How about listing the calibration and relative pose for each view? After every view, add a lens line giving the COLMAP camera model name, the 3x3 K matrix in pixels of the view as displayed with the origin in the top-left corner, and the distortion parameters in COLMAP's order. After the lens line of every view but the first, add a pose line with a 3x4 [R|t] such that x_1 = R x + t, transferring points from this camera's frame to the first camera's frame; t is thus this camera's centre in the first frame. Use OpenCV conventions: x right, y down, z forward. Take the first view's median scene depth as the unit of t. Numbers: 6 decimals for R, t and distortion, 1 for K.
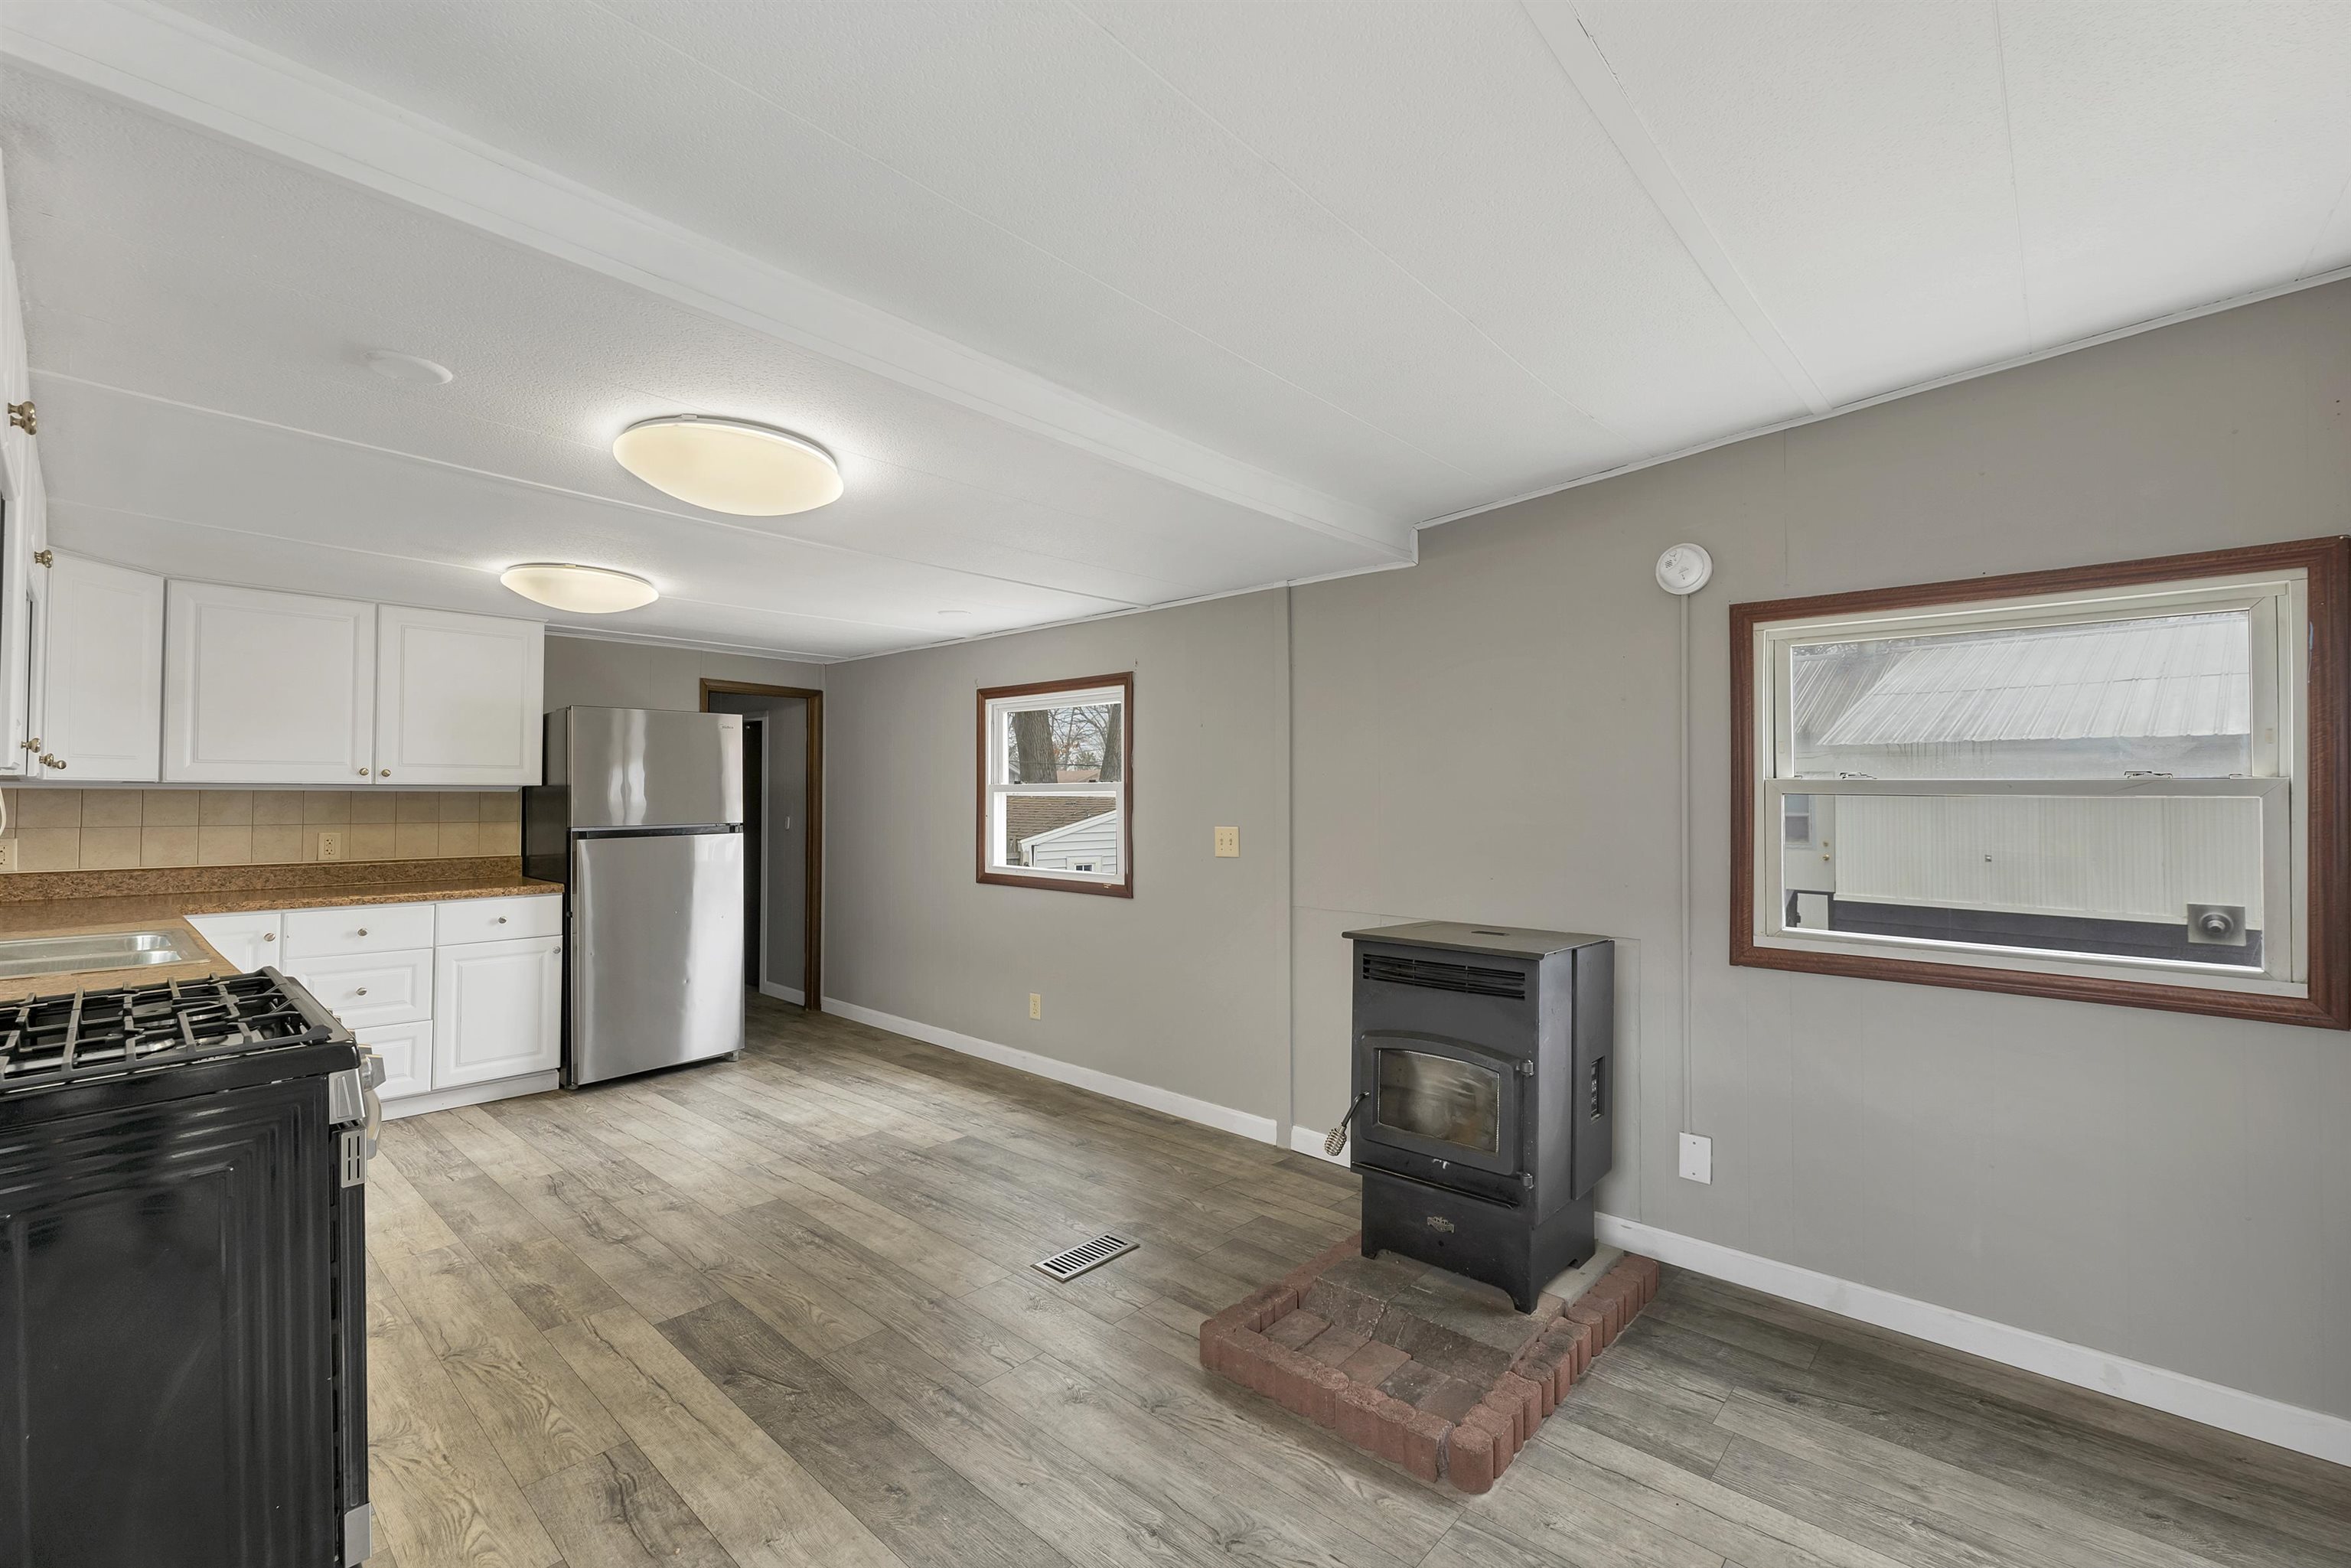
lens RADIAL K [[988.1, 0, 1165.5], [0, 988.1, 777.4], [0, 0, 1]] dist [0.002144, -0.000065]
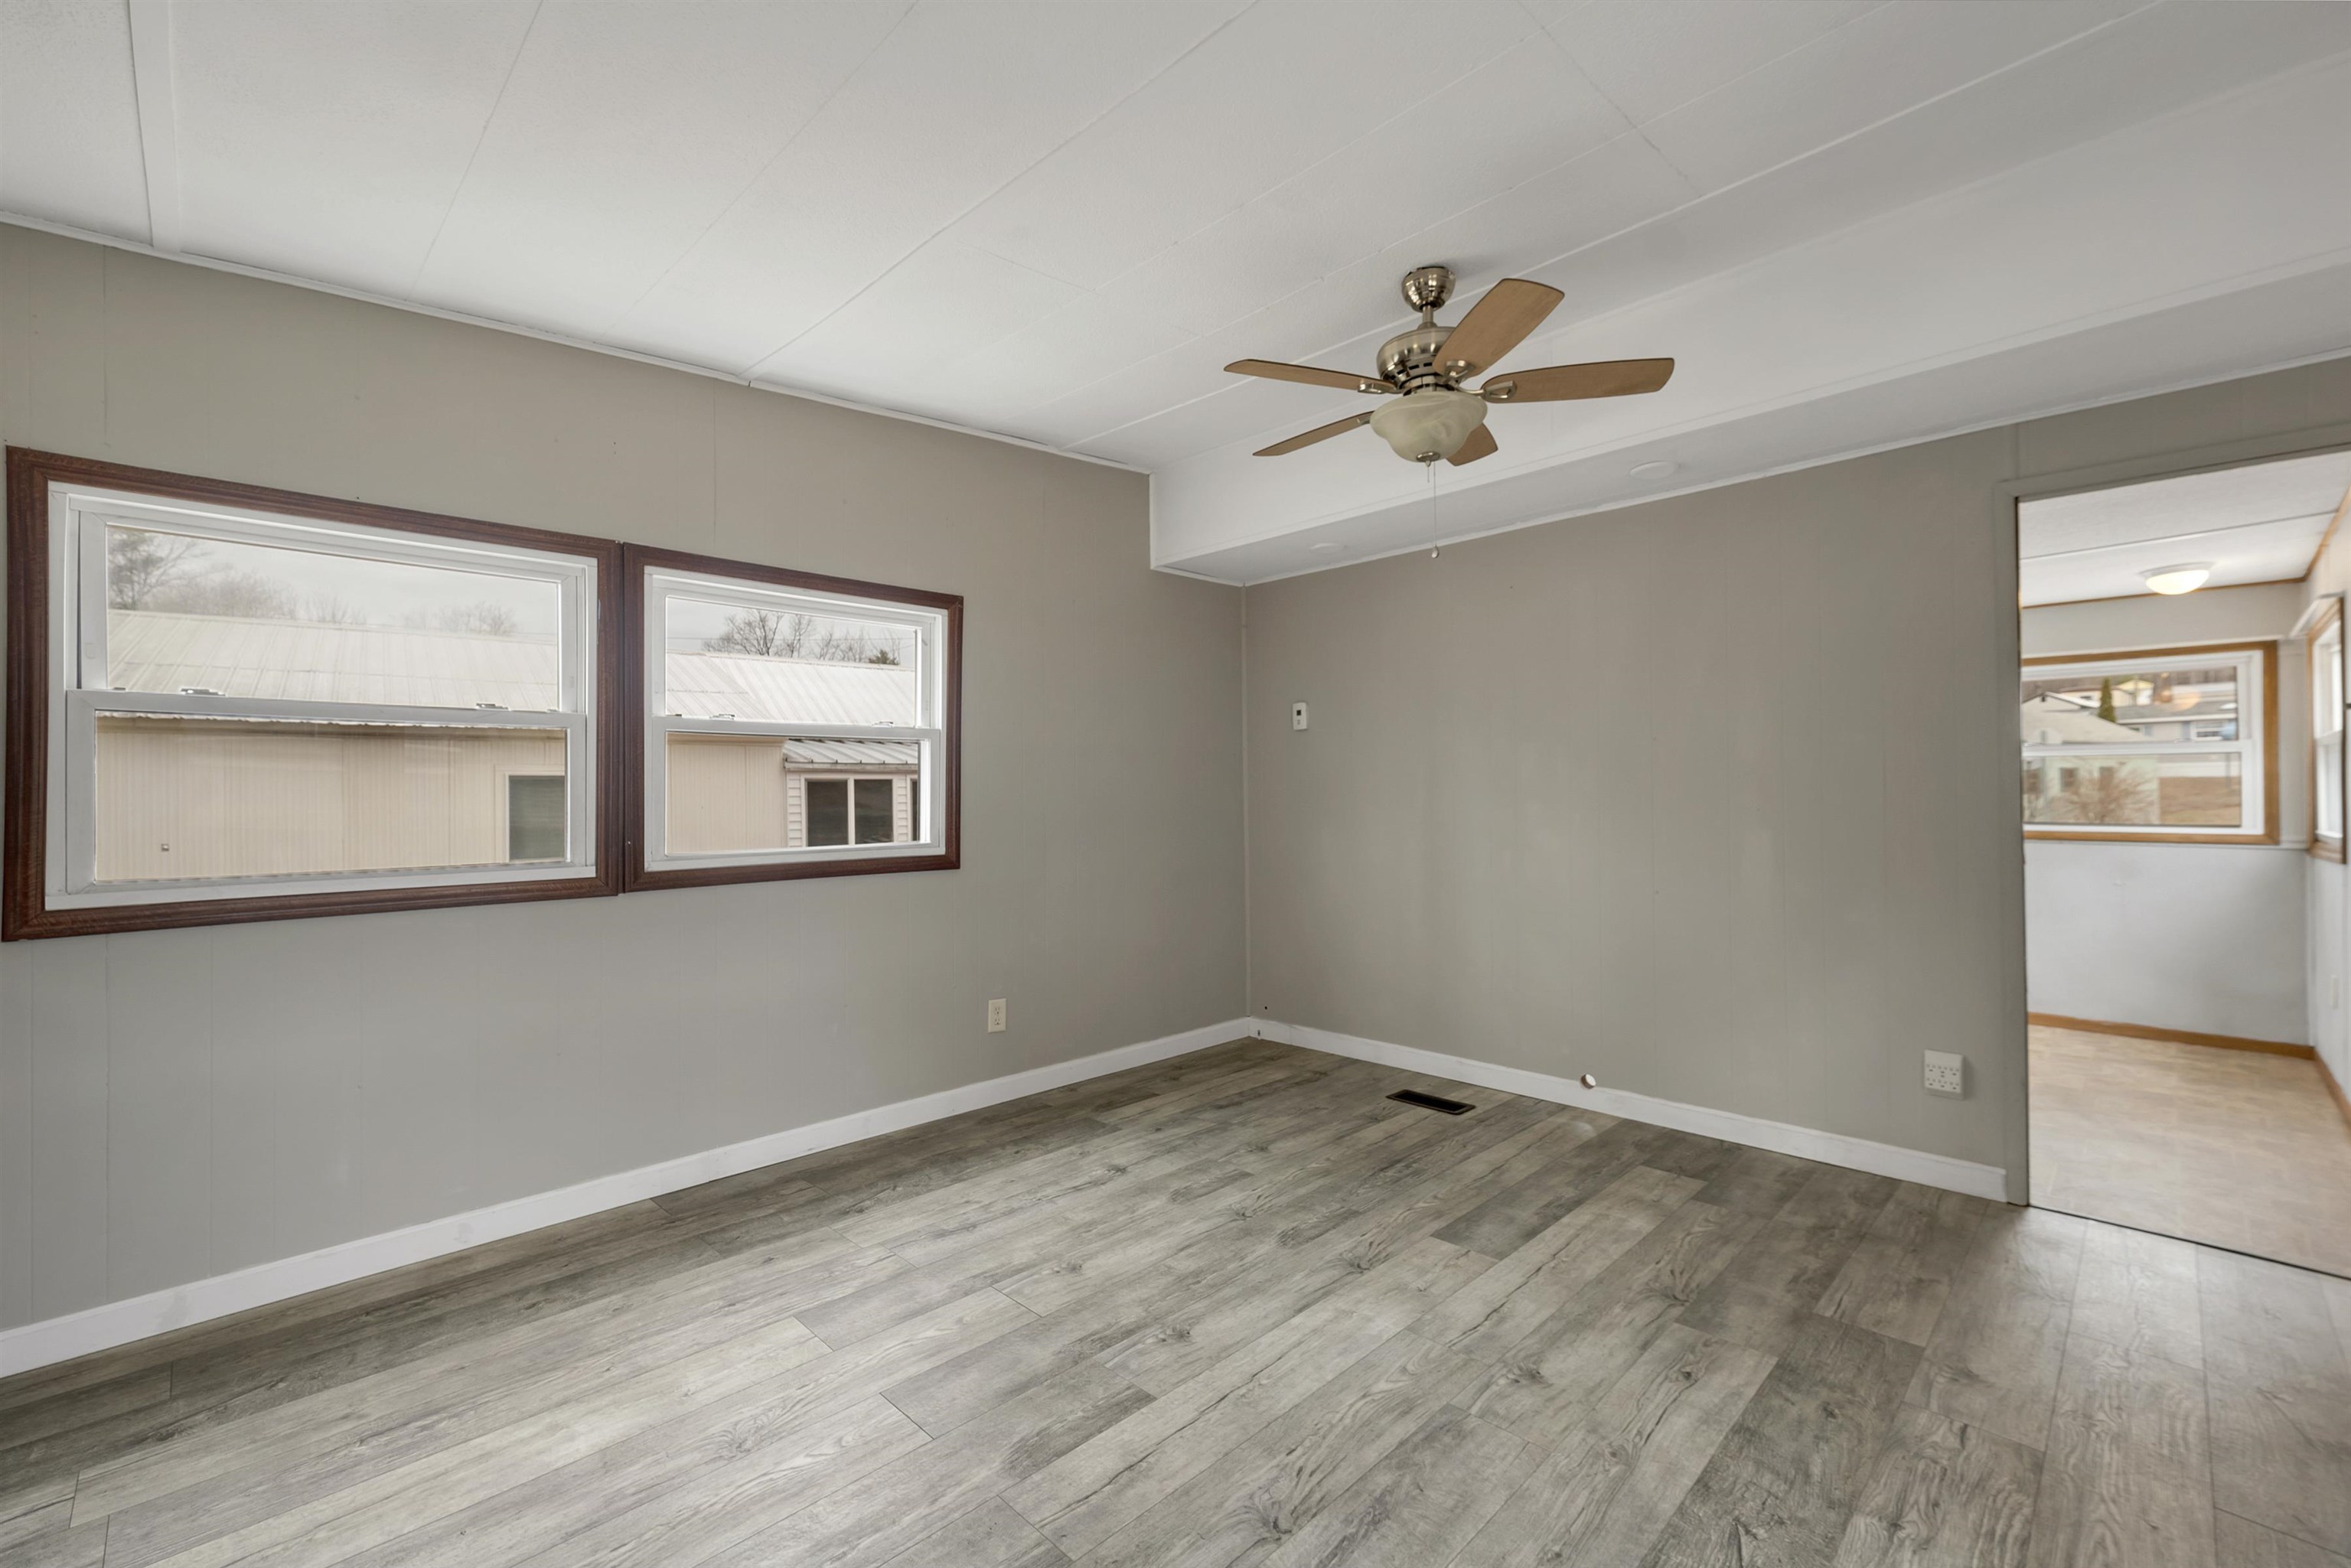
lens RADIAL K [[977.2, 0, 1175.5], [0, 977.2, 784.0], [0, 0, 1]] dist [0.005396, -0.000008]
pose [[0.047967, 0.001747, 0.998847, -0.122470], [-0.007445, 0.999971, -0.001392, 0.077960], [-0.998821, -0.007369, 0.047978, 0.121785]]
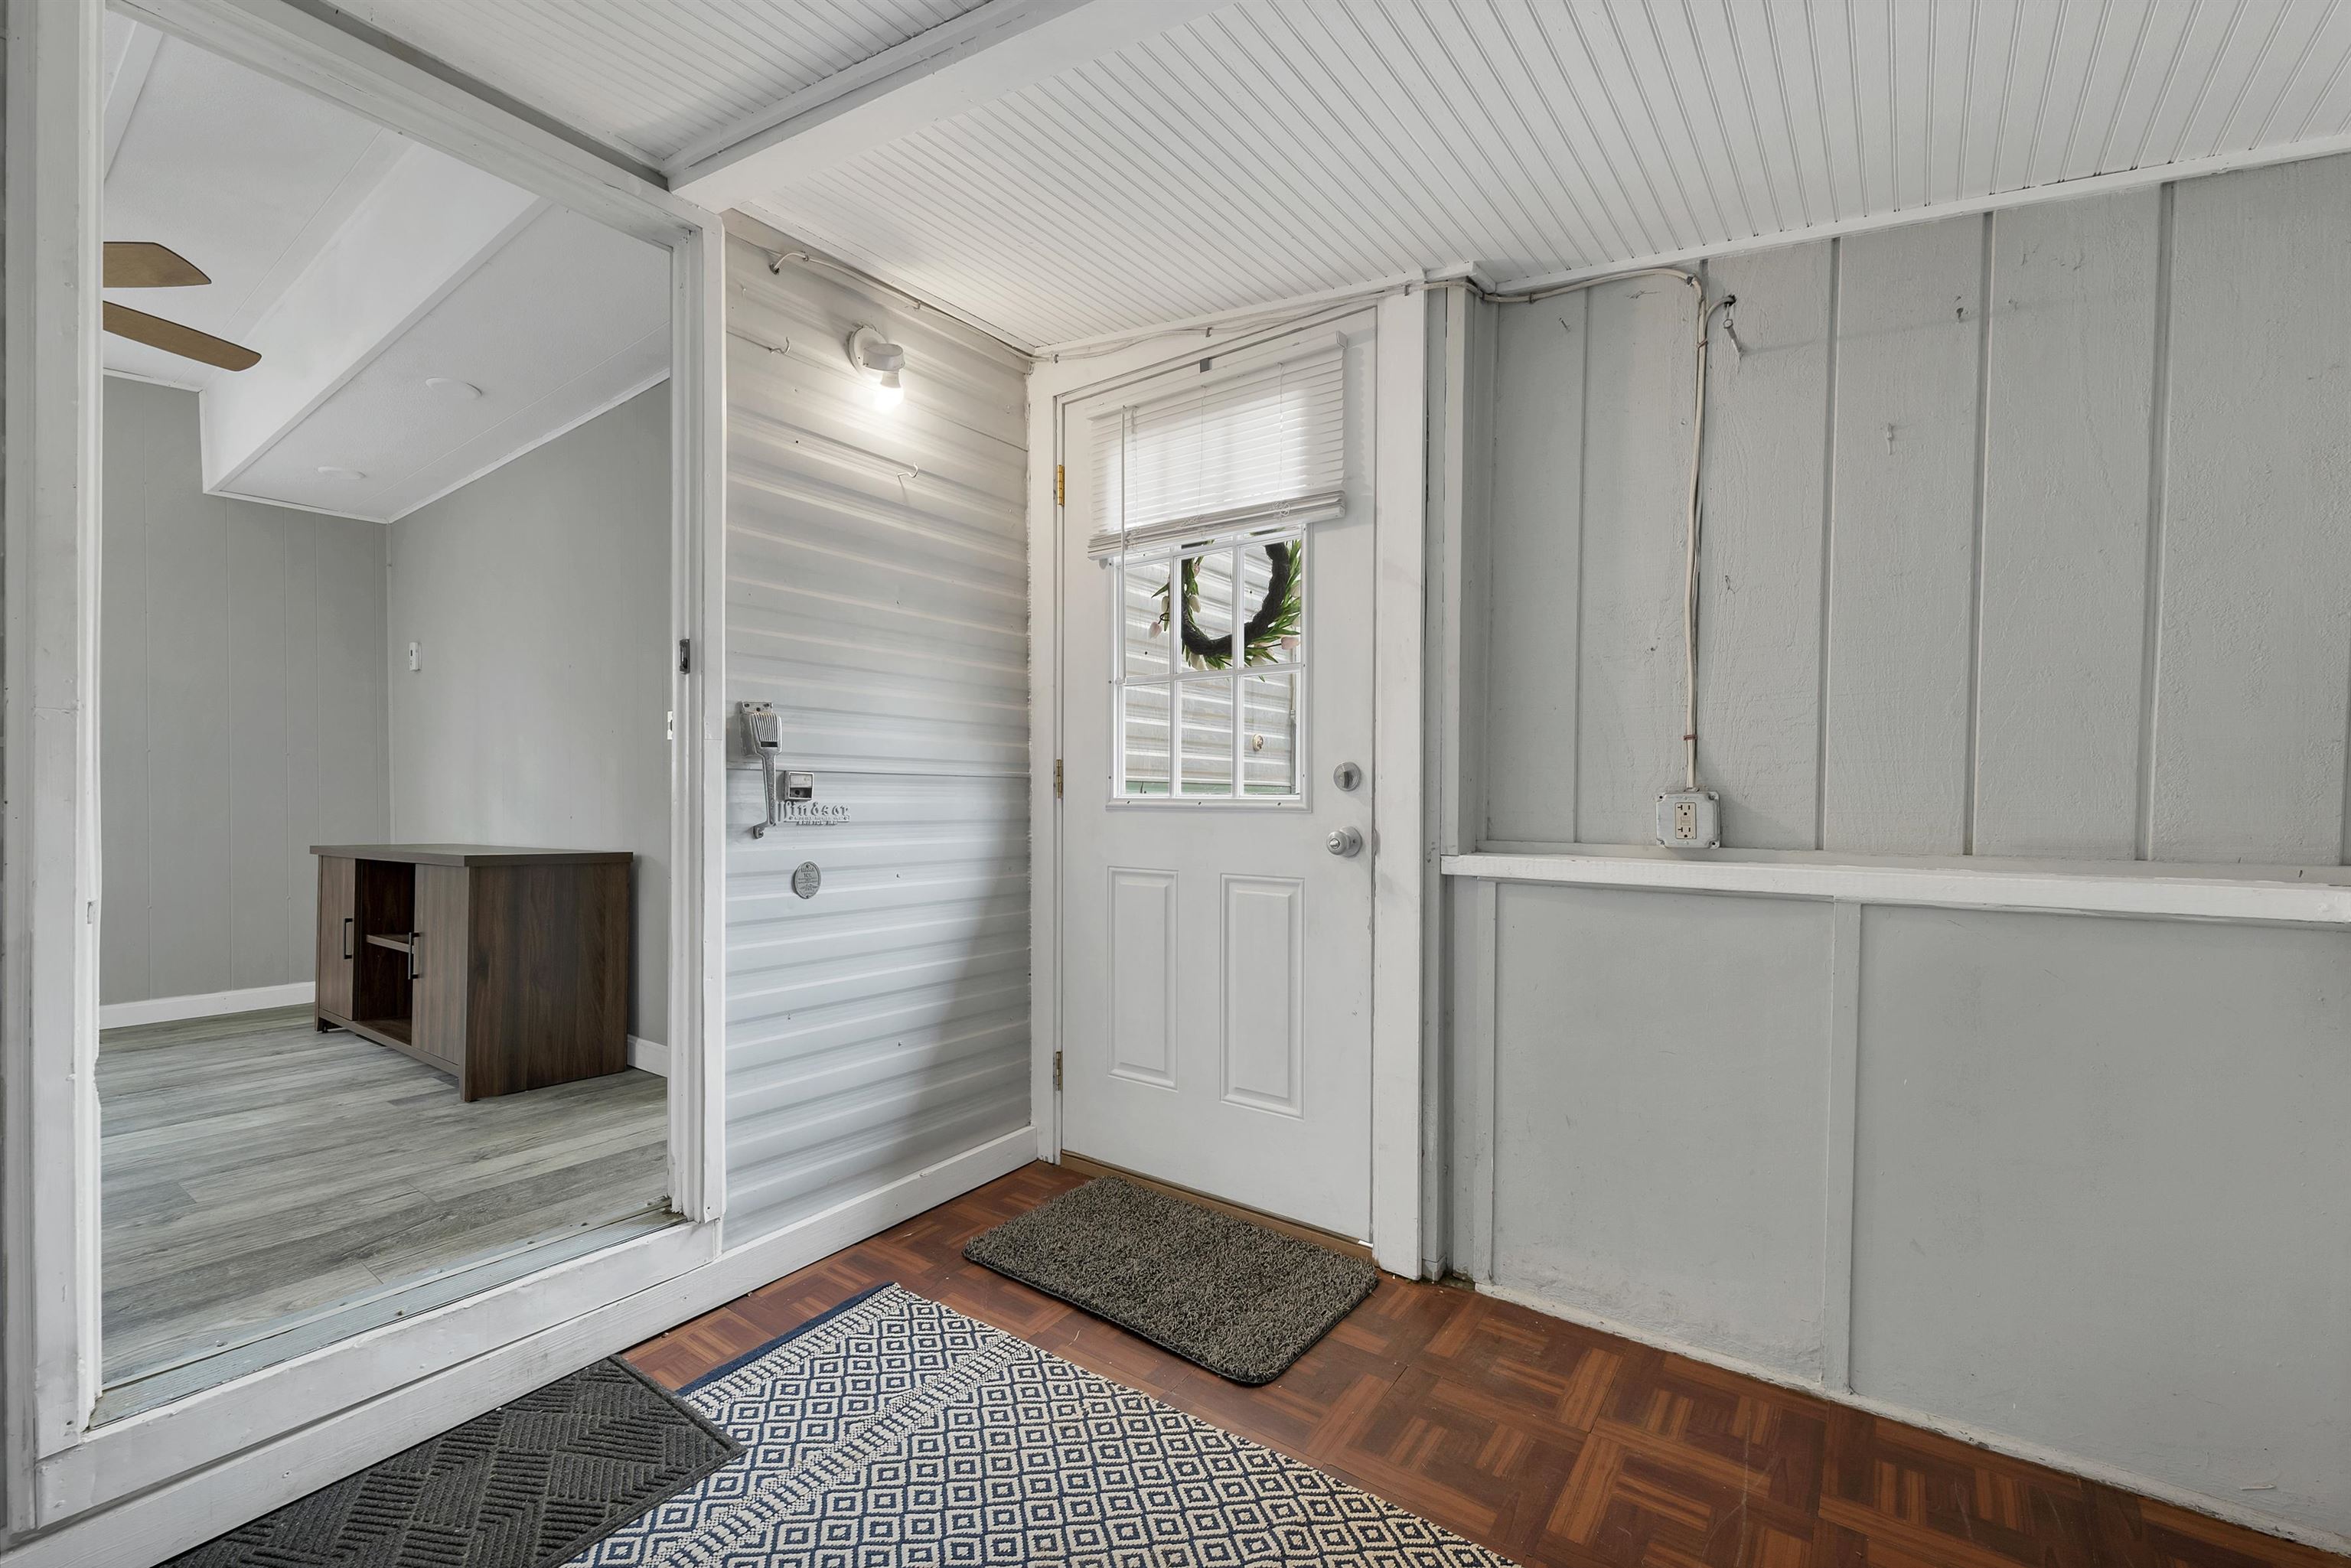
lens RADIAL K [[1001.4, 0, 1174.1], [0, 1001.4, 808.4], [0, 0, 1]] dist [0.003208, -0.000086]
pose [[-0.096580, -0.009314, 0.995282, -0.207702], [-0.009214, 0.999922, 0.008463, 0.190507], [-0.995283, -0.008353, -0.096658, -1.206127]]
